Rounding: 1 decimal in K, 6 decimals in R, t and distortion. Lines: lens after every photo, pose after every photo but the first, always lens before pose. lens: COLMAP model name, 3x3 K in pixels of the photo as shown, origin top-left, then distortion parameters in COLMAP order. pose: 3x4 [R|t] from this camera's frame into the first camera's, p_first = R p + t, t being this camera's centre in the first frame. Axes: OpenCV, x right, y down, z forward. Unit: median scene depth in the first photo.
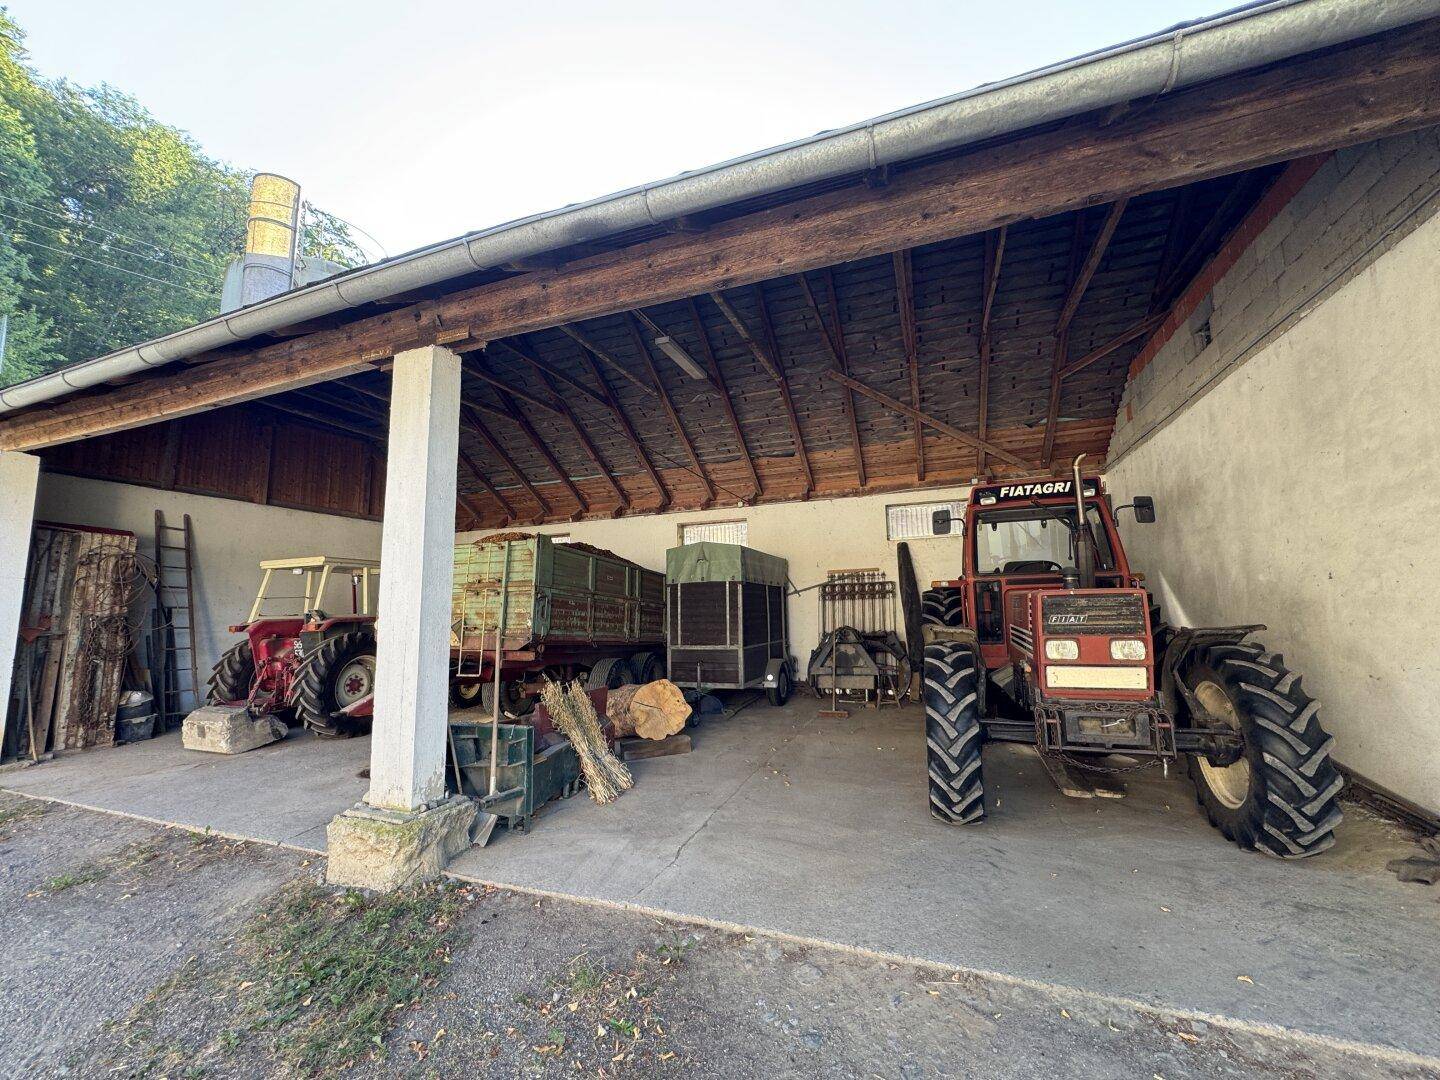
lens RADIAL K [[572.6, 0, 720.0], [0, 572.6, 540.0], [0, 0, 1]] dist [0.001130, -0.000005]
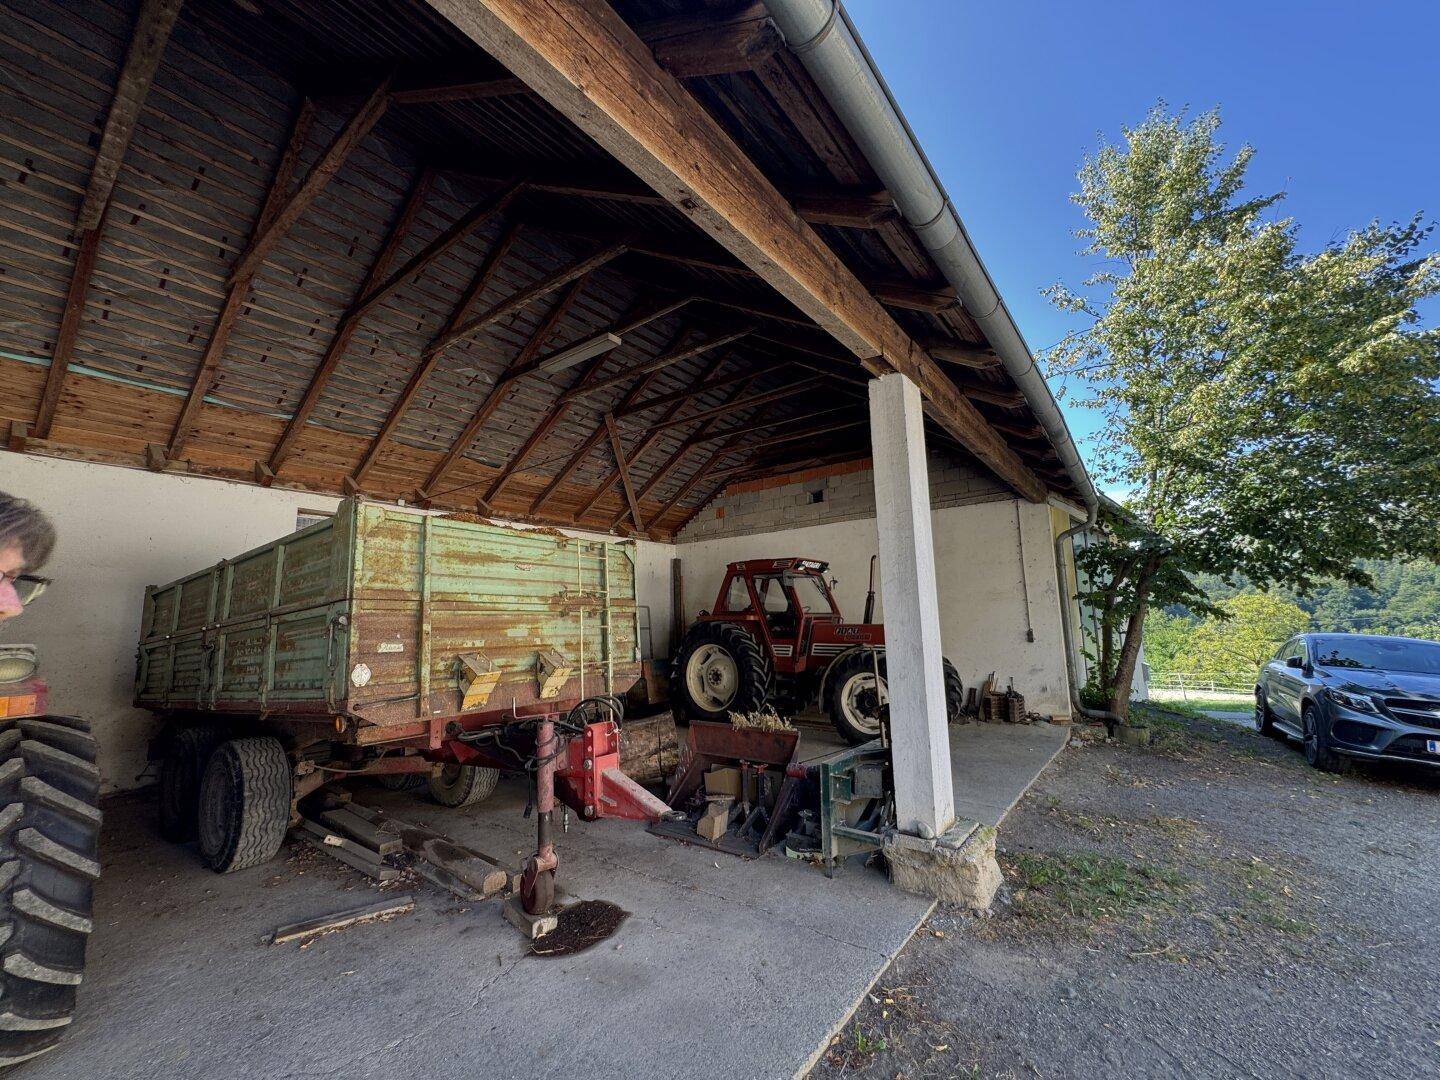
lens RADIAL K [[572.6, 0, 720.0], [0, 572.6, 540.0], [0, 0, 1]] dist [0.001130, -0.000005]
pose [[0.289592, 0.154202, 0.944647, -1.011526], [-0.101198, 0.986338, -0.129984, 0.078338], [-0.951785, -0.057954, 0.301241, 0.645056]]
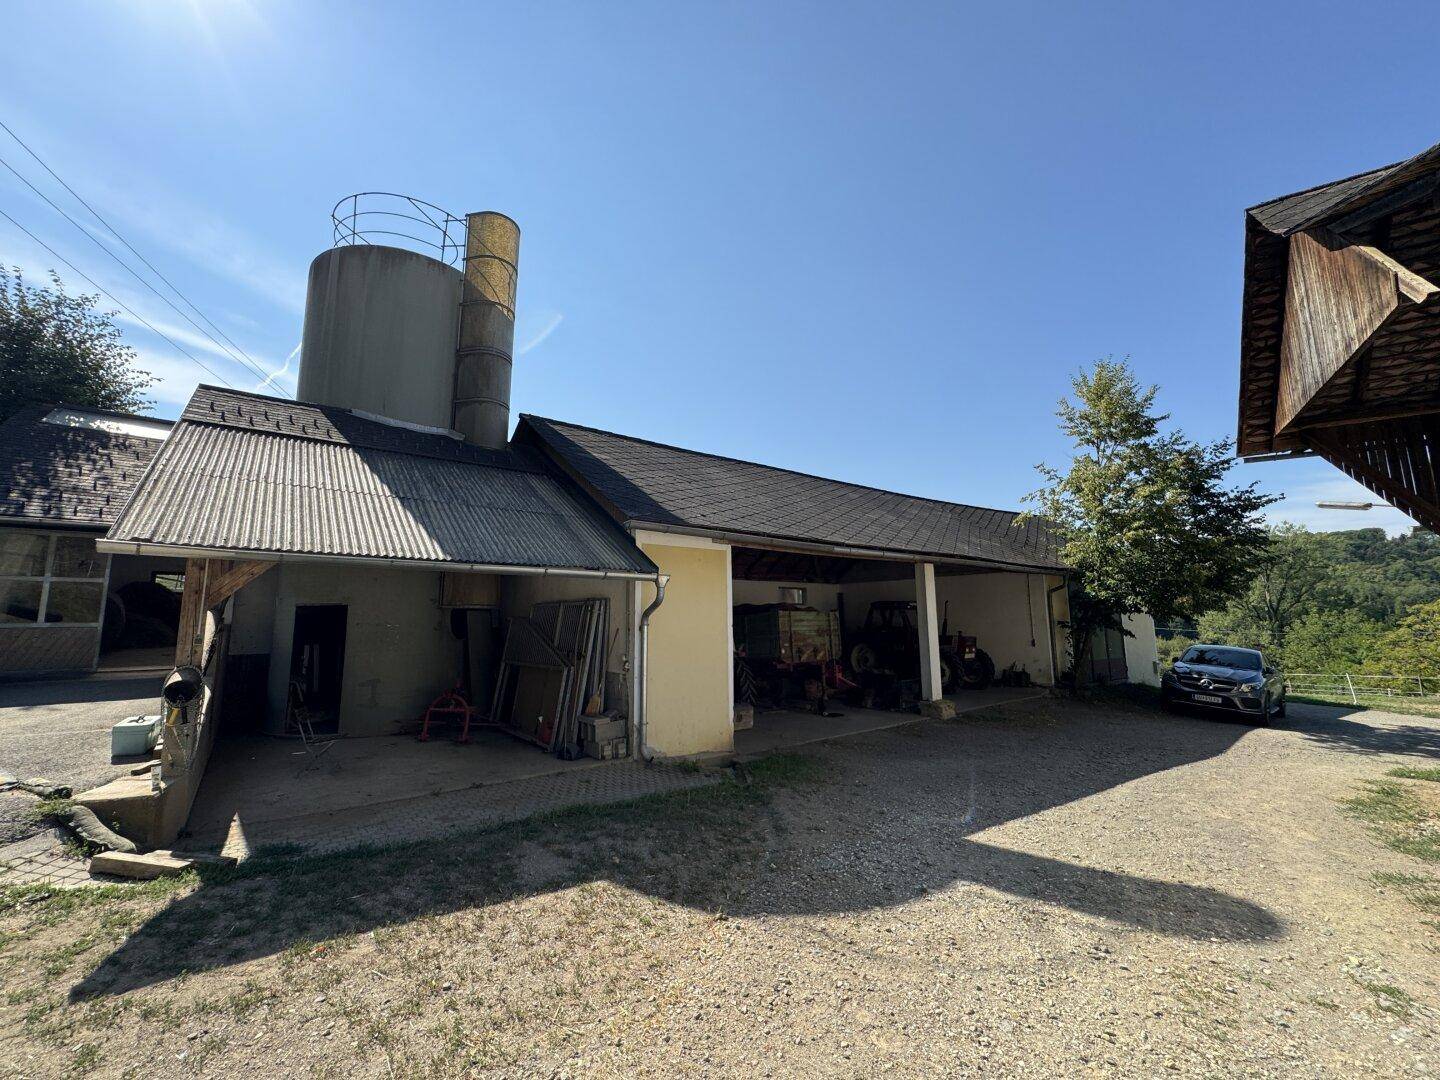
lens RADIAL K [[572.6, 0, 720.0], [0, 572.6, 540.0], [0, 0, 1]] dist [0.001130, -0.000005]
pose [[0.513817, 0.133129, 0.847507, -2.549504], [-0.106130, 0.990162, -0.091194, -0.026791], [-0.851310, -0.043089, 0.522891, 0.198188]]
